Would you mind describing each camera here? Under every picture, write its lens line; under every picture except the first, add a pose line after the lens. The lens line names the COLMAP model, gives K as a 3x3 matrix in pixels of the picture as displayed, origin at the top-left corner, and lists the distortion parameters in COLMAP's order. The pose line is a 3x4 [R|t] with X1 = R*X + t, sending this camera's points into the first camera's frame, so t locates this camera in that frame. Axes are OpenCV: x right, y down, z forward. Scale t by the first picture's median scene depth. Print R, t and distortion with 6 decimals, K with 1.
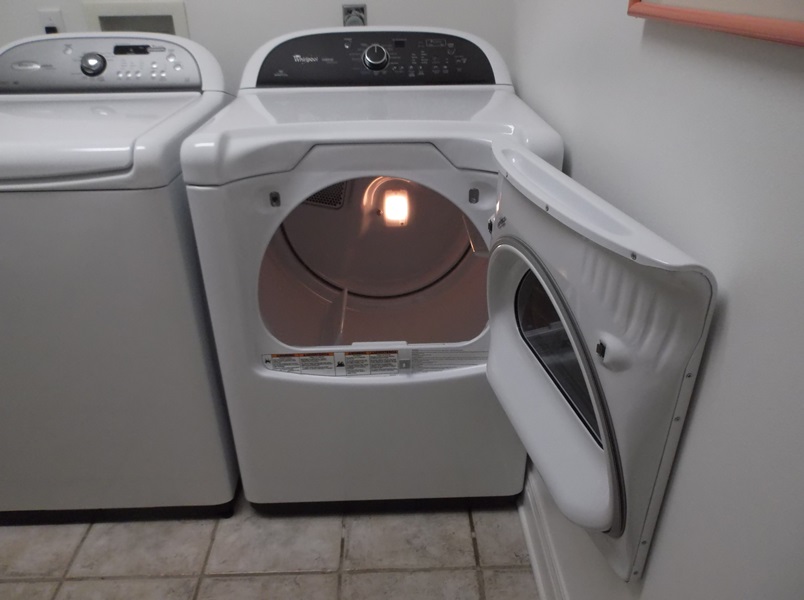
lens RADIAL K [[591.3, 0, 402.0], [0, 591.3, 300.0], [0, 0, 1]] dist [0.000555, -0.000514]
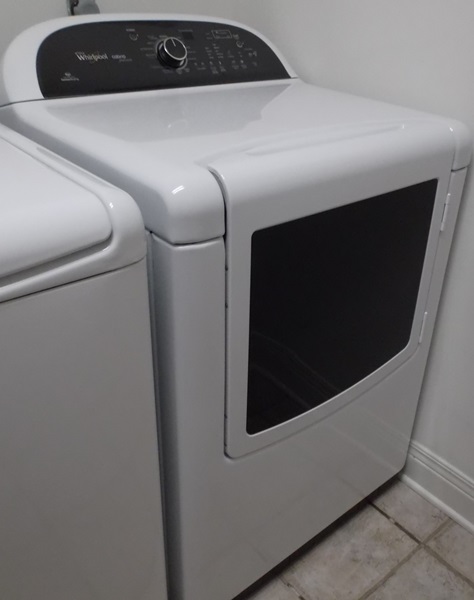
lens RADIAL K [[576.0, 0, 276.3], [0, 576.0, 307.7], [0, 0, 1]] dist [-0.008355, -0.005675]
pose [[0.756629, -0.281926, 0.589941, -0.507224], [0.259986, 0.957594, 0.124177, -0.131301], [-0.599933, 0.059421, 0.797841, 0.295289]]
